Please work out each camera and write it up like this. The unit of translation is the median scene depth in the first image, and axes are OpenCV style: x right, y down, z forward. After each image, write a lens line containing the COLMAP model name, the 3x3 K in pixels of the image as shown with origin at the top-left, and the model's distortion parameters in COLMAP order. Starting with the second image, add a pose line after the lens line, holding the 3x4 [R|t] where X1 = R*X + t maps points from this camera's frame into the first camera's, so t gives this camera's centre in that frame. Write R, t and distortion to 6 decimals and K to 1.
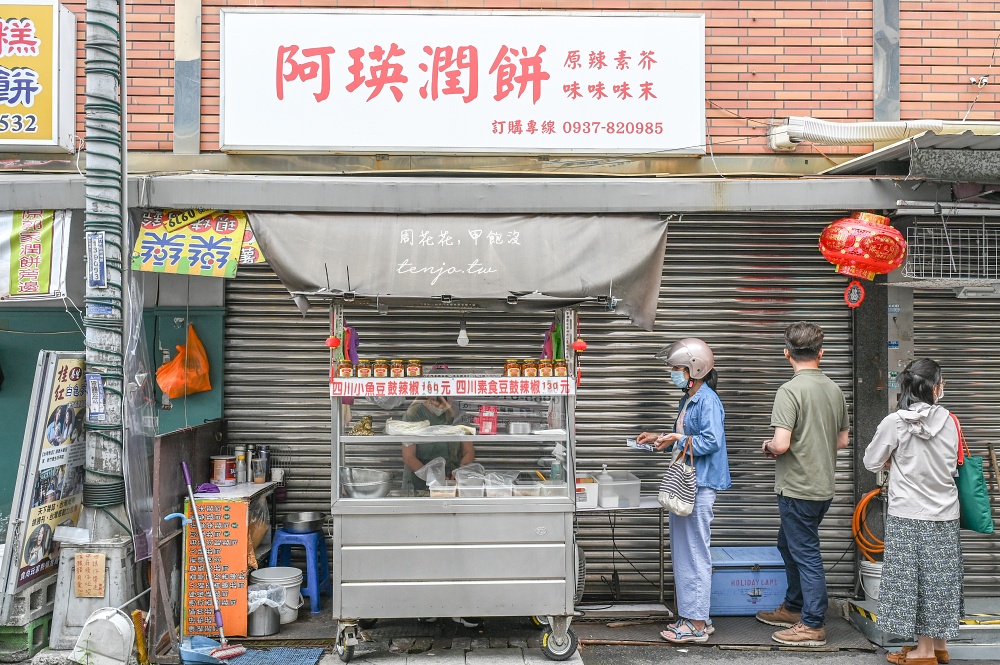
lens RADIAL K [[842.9, 0, 500.1], [0, 842.9, 338.5], [0, 0, 1]] dist [0.000873, 0.001491]
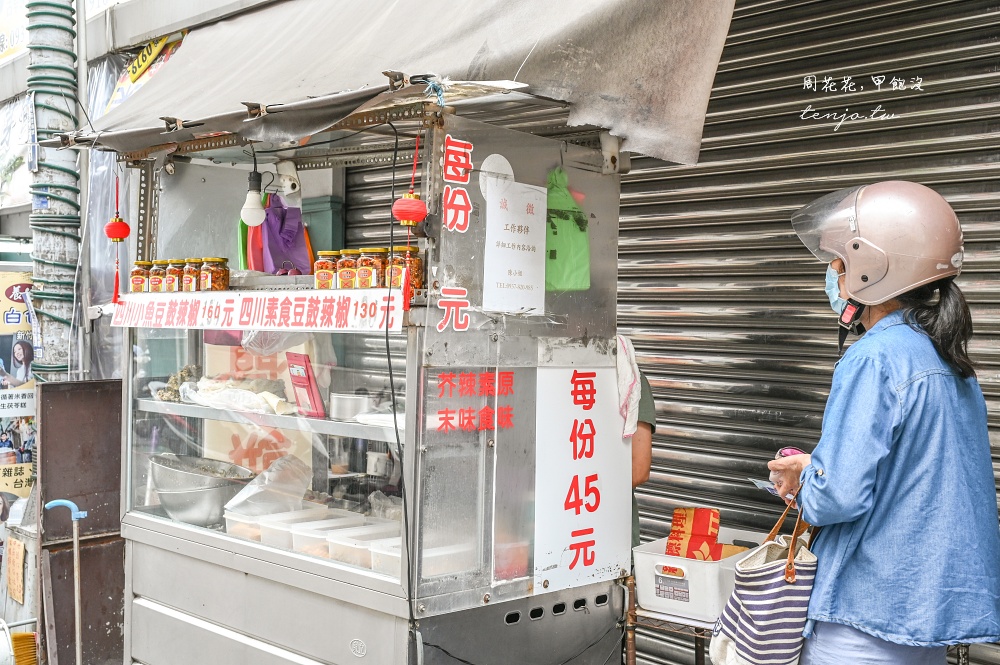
lens RADIAL K [[1111.3, 0, 499.6], [0, 1111.3, 325.9], [0, 0, 1]] dist [-0.013996, 0.000000]
pose [[0.698528, 0.013857, -0.715449, 0.470569], [0.018046, 0.999153, 0.036971, 0.042201], [0.715355, -0.038736, 0.697686, 0.622068]]
